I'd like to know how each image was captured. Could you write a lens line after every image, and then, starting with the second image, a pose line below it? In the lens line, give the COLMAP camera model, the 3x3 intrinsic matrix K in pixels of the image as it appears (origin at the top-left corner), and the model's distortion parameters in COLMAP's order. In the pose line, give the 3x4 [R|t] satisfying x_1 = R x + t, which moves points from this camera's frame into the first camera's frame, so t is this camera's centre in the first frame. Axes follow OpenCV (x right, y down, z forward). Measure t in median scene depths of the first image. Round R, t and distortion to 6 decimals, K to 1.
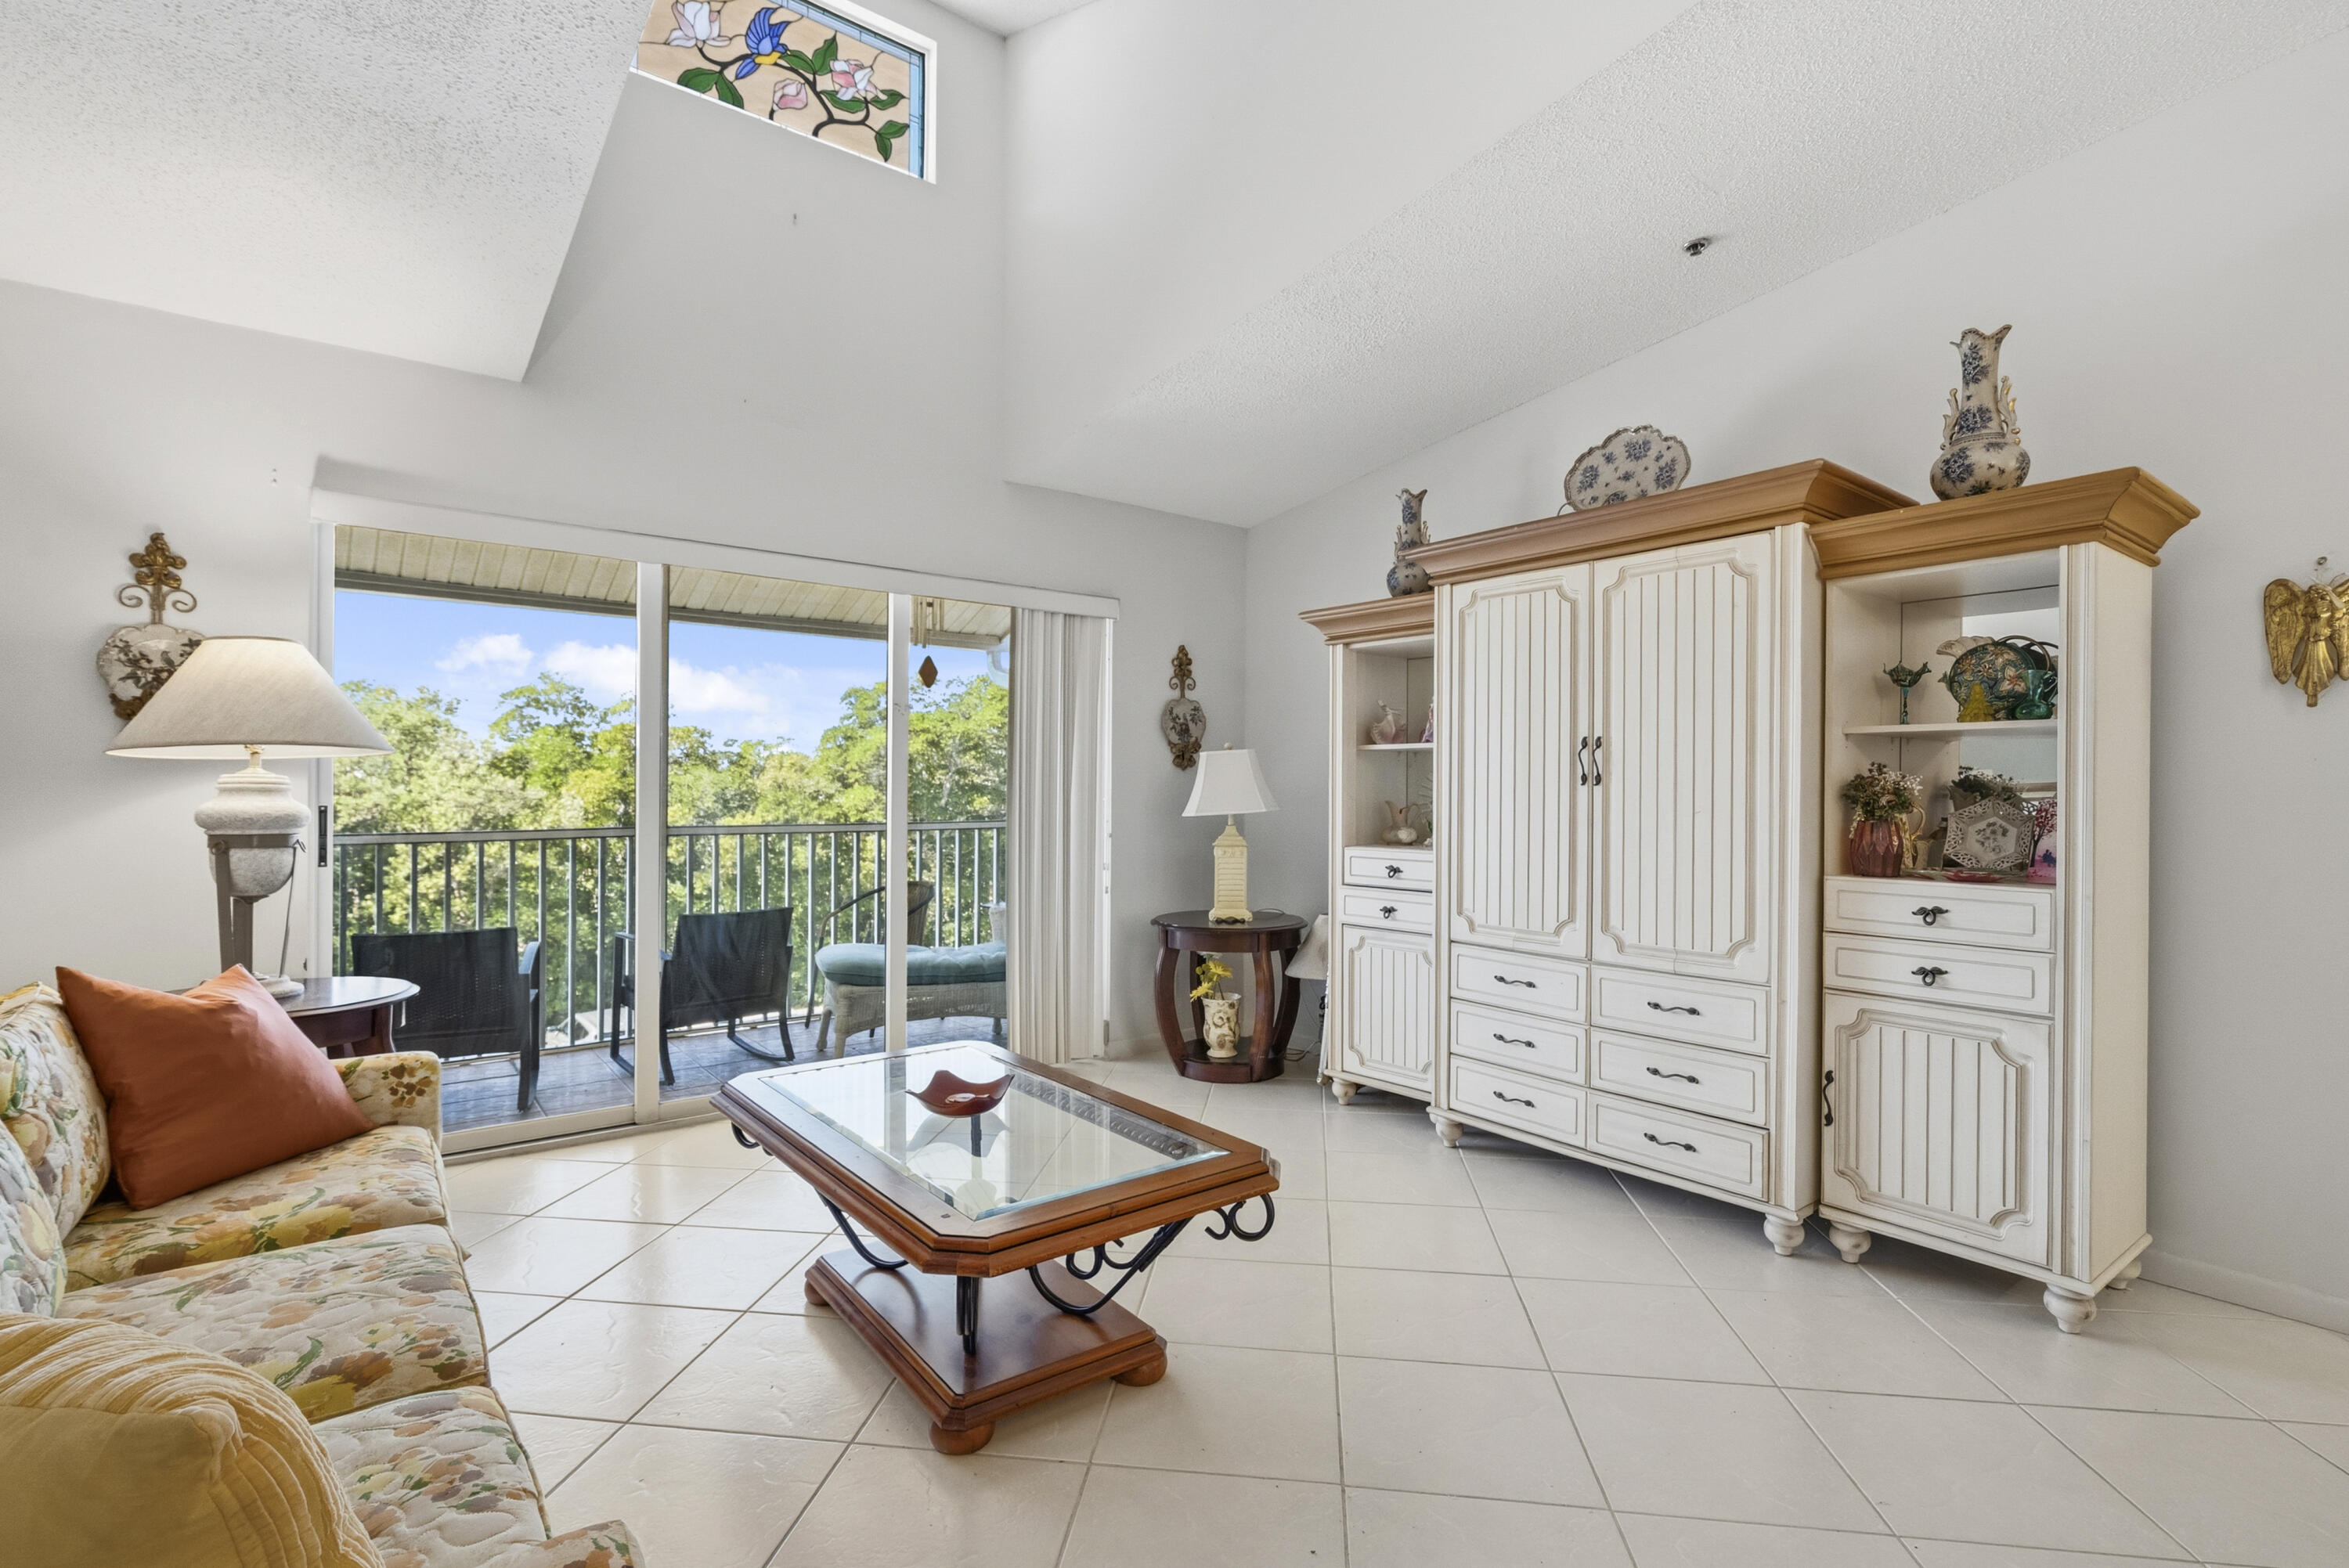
lens RADIAL K [[1080.7, 0, 1163.6], [0, 1080.7, 798.7], [0, 0, 1]] dist [-0.004540, 0.000655]
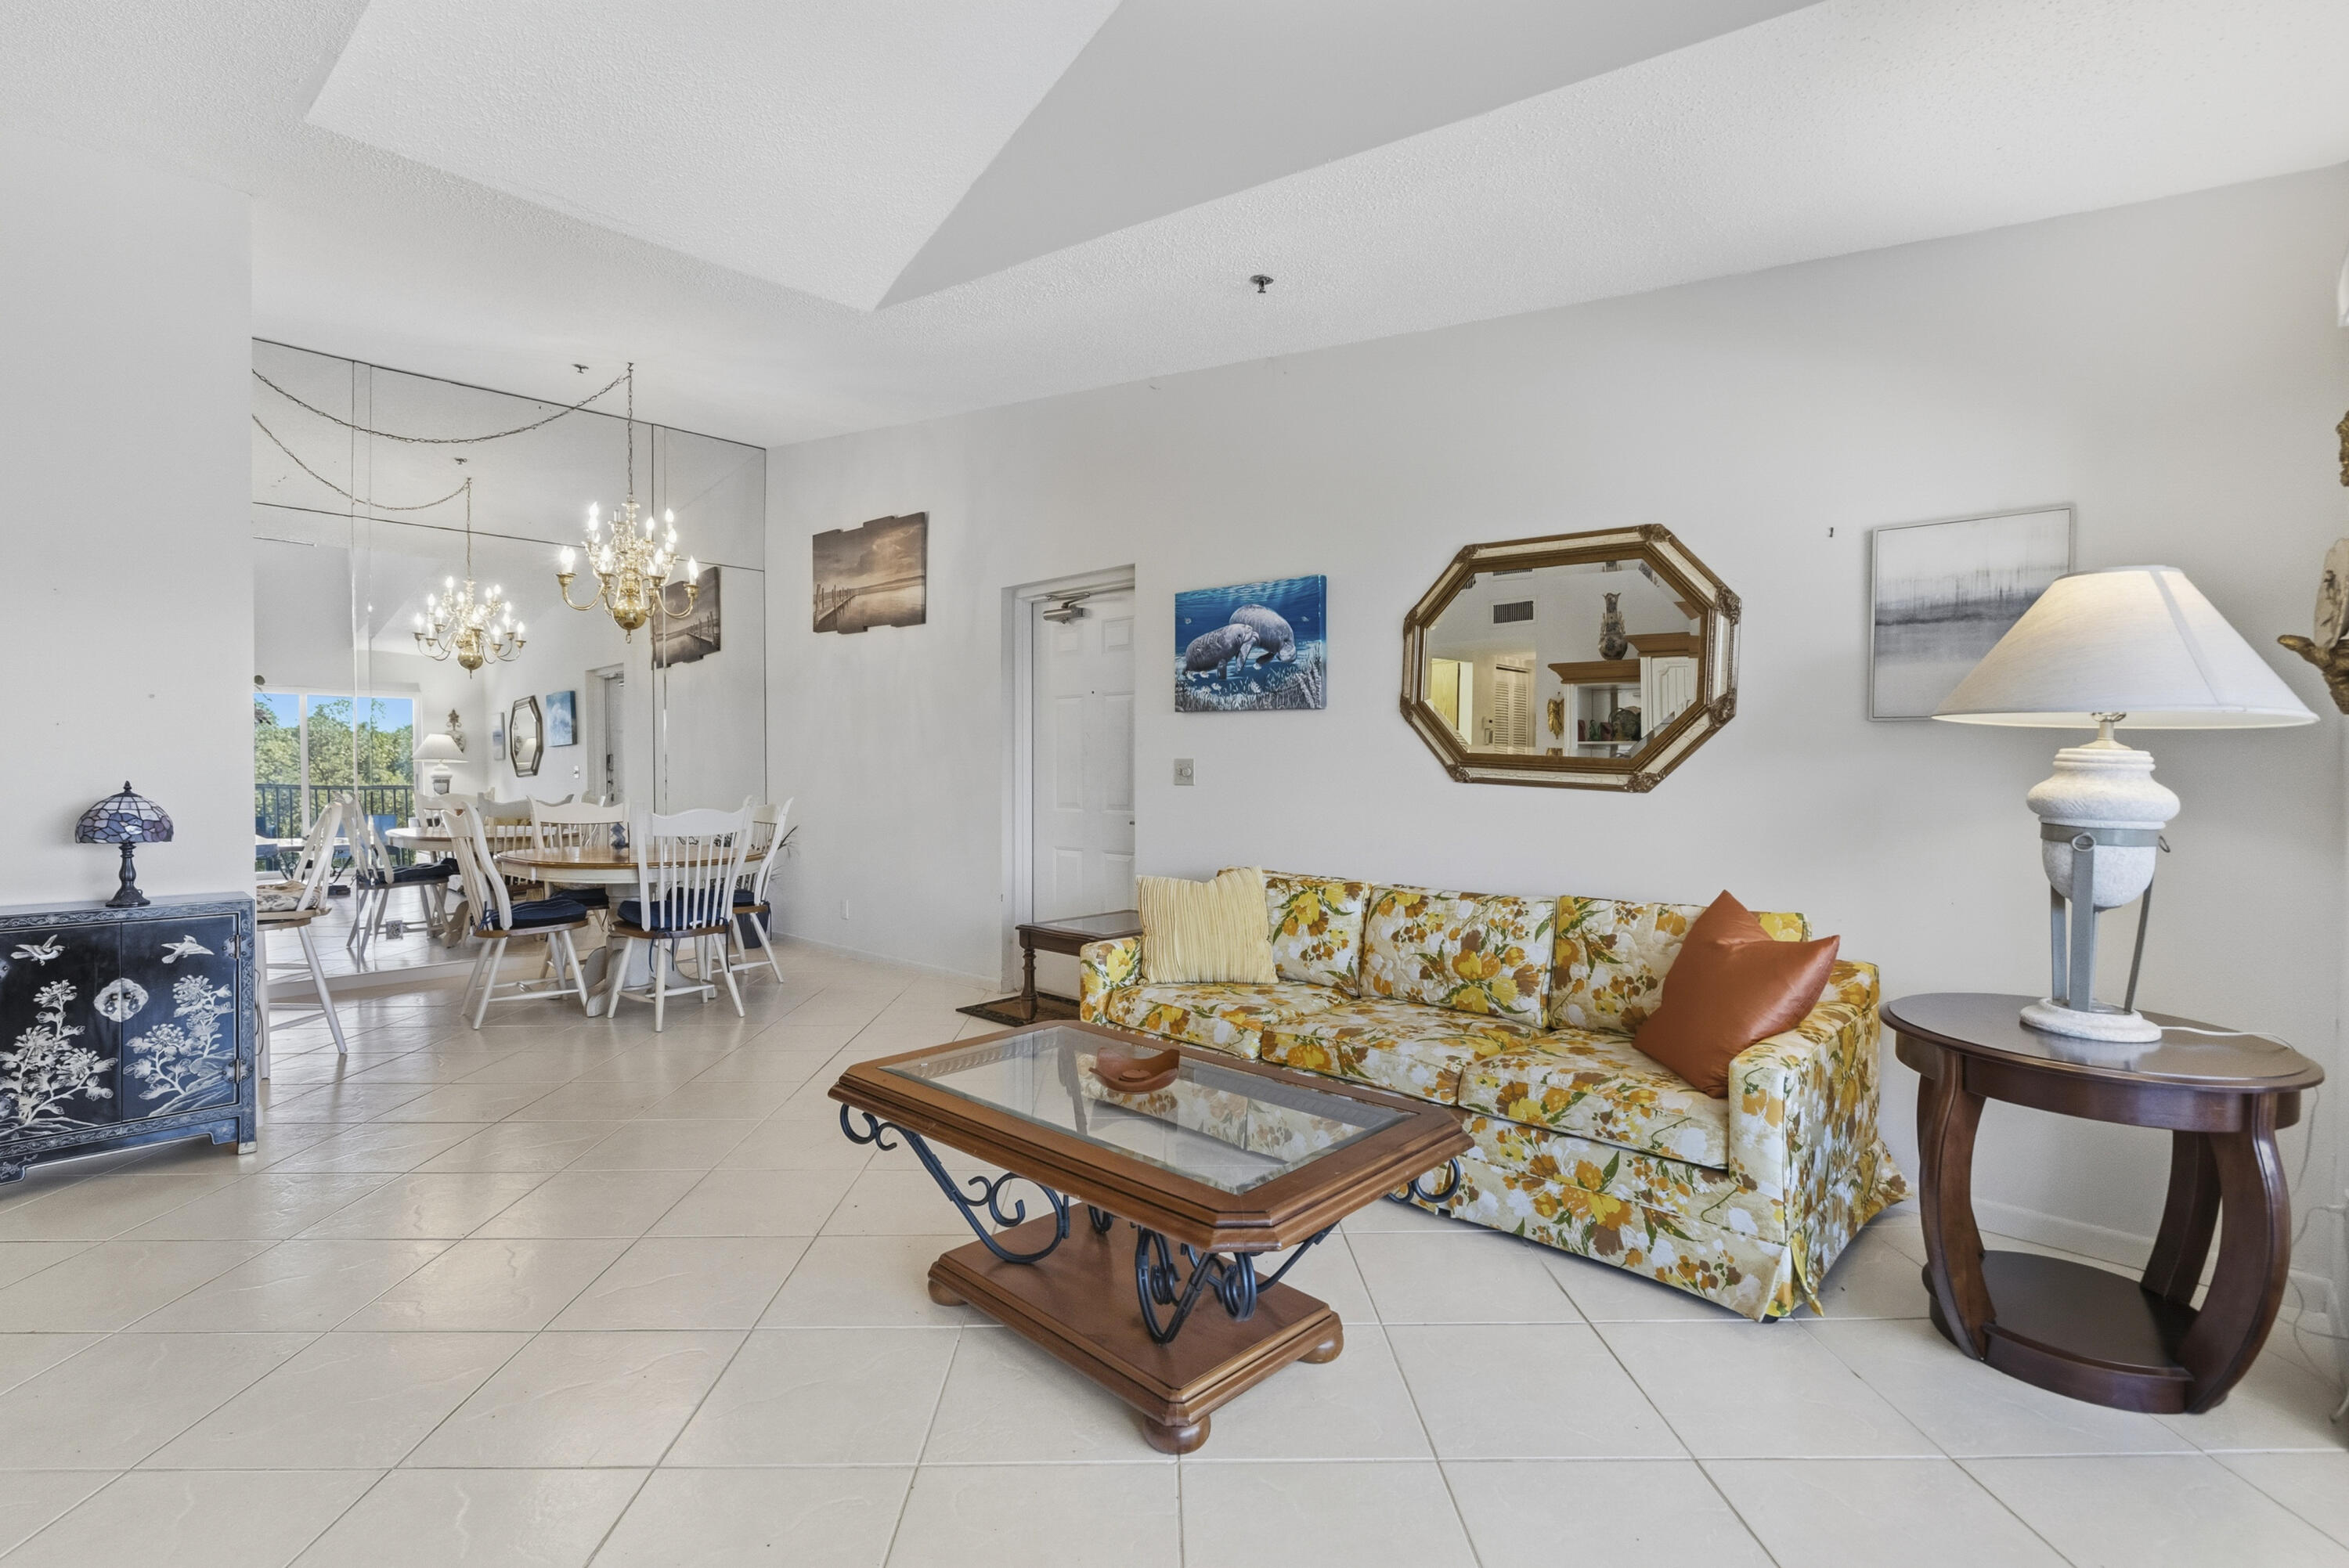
lens RADIAL K [[1080.7, 0, 1166.6], [0, 1080.7, 767.8], [0, 0, 1]] dist [-0.004540, 0.000655]
pose [[-0.990348, -0.006365, -0.138454, -0.037521], [-0.007955, 0.999909, 0.010934, -0.008068], [0.138372, 0.011930, -0.990308, 1.085375]]
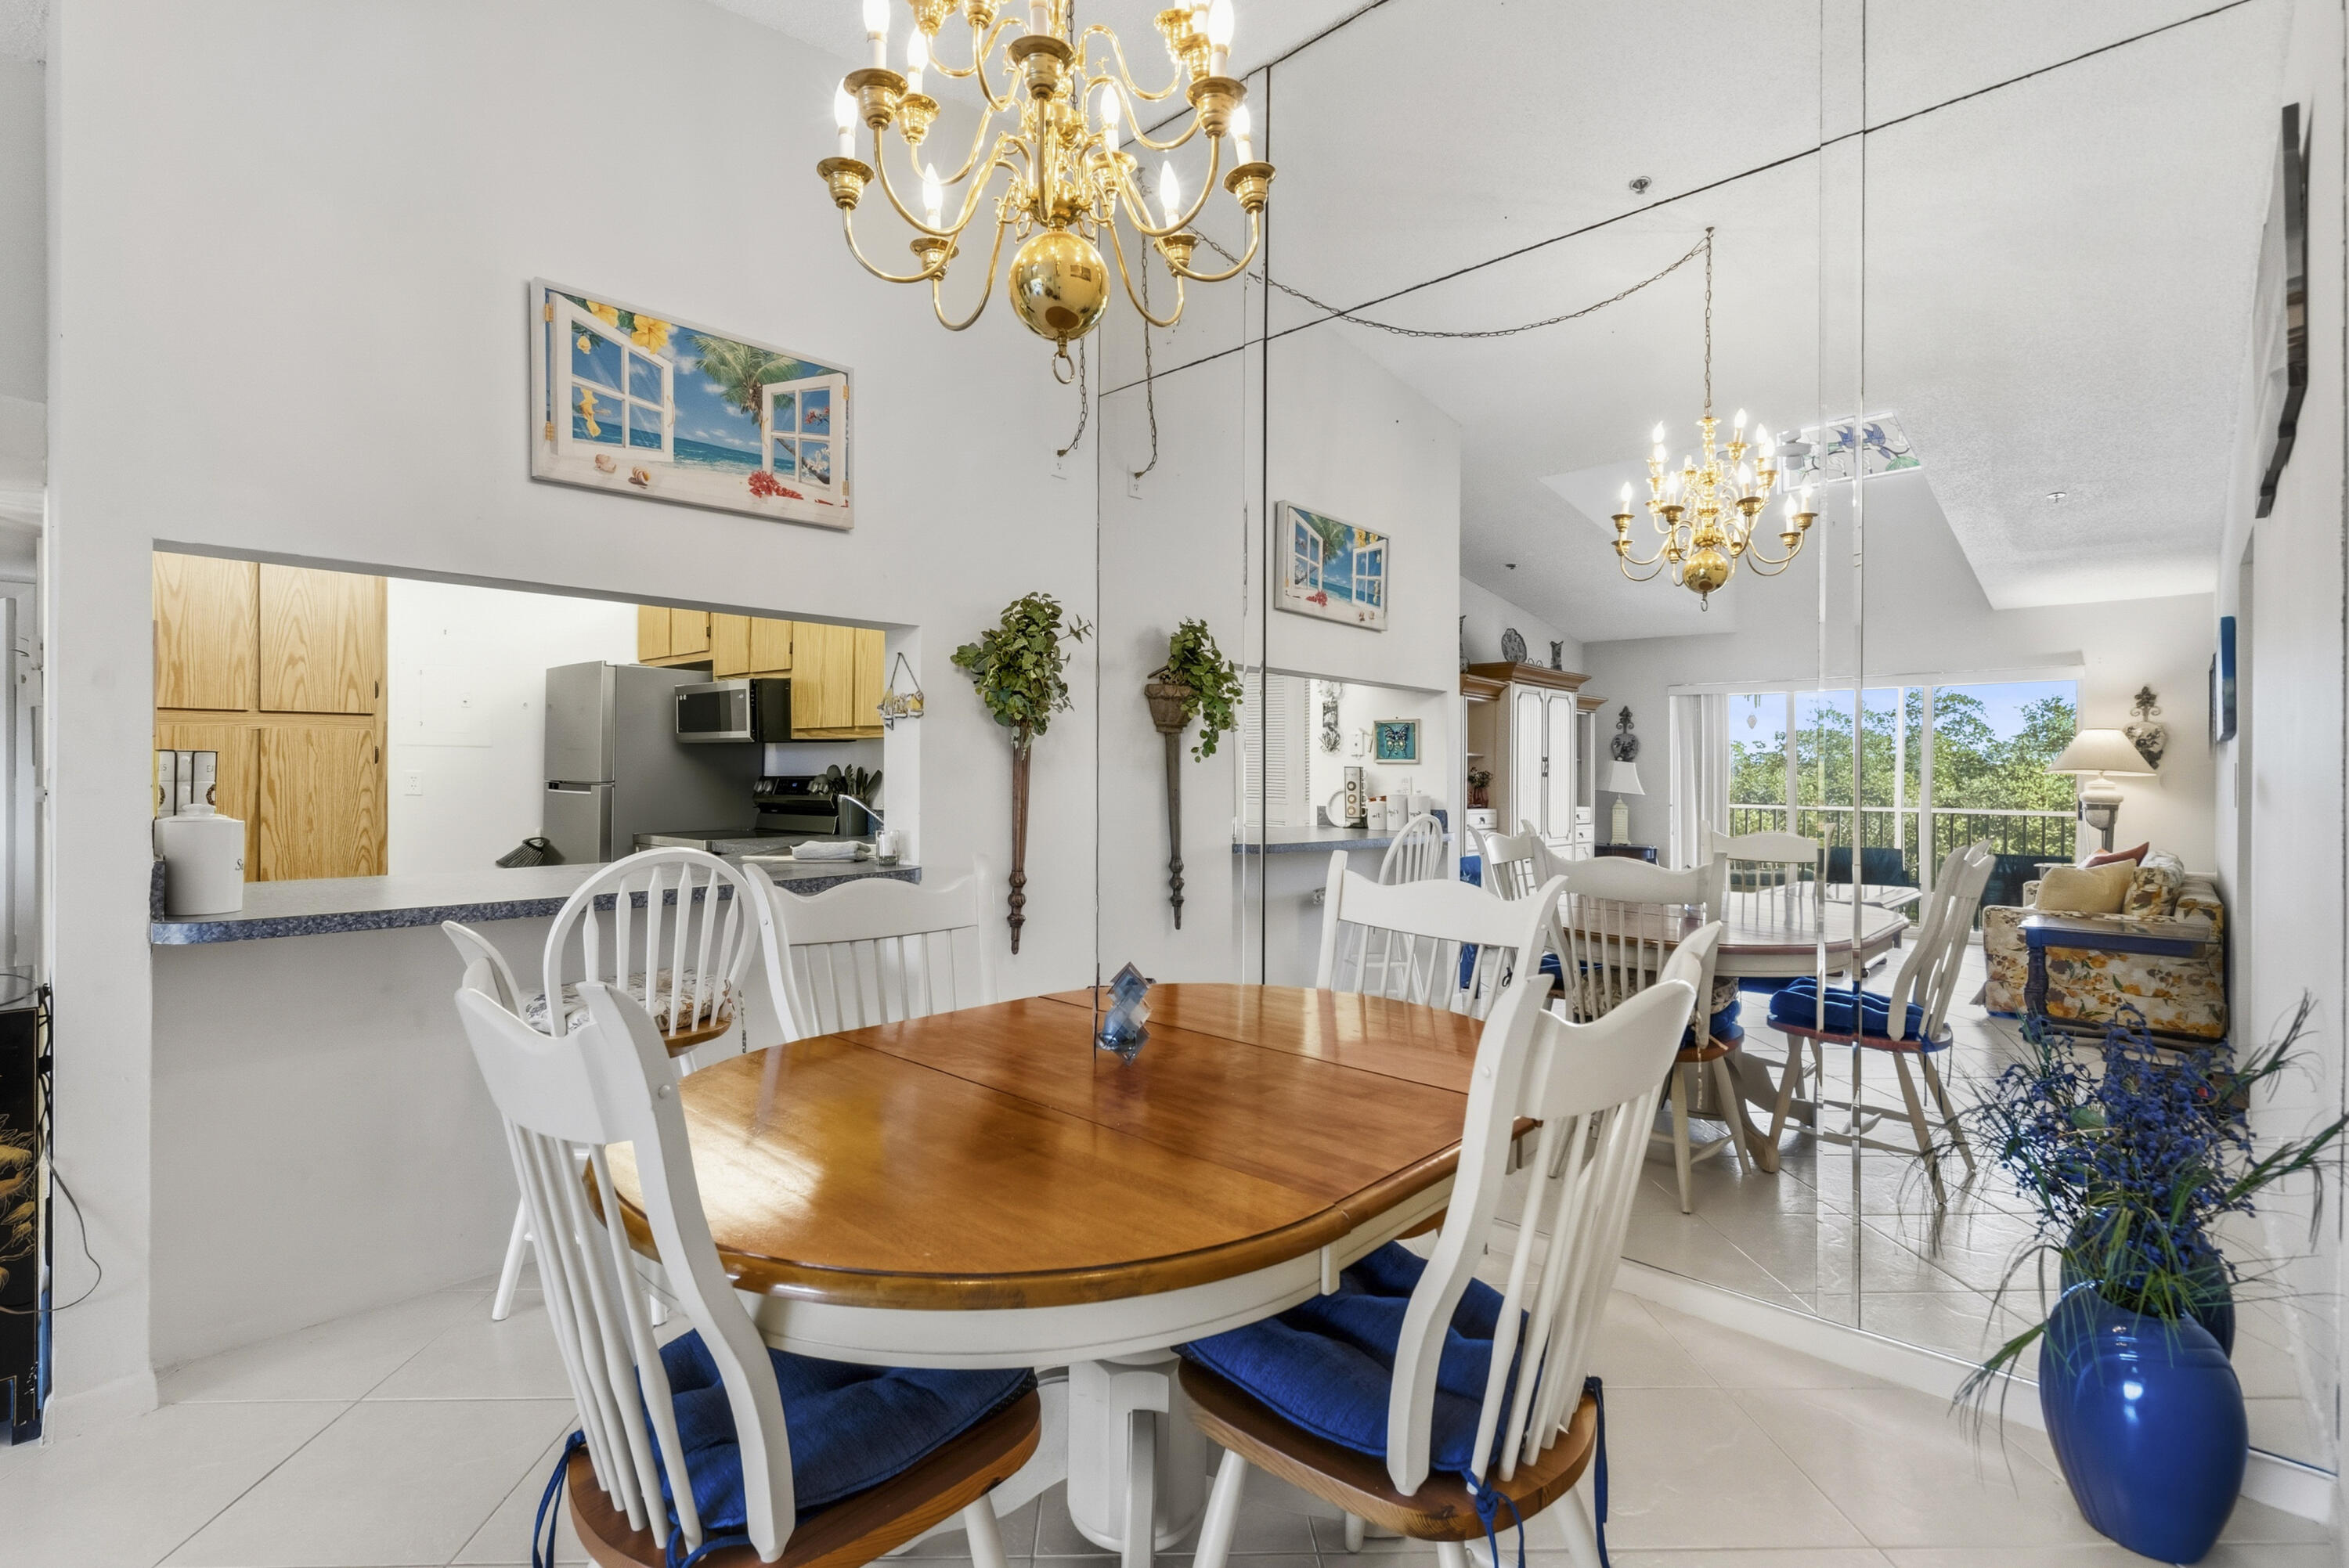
lens RADIAL K [[1080.7, 0, 1161.7], [0, 1080.7, 770.2], [0, 0, 1]] dist [-0.004540, 0.000655]
pose [[-0.149498, -0.004654, 0.988751, 0.022419], [0.004438, 0.999976, 0.005378, 0.001295], [-0.988752, 0.005192, -0.149474, -0.224689]]
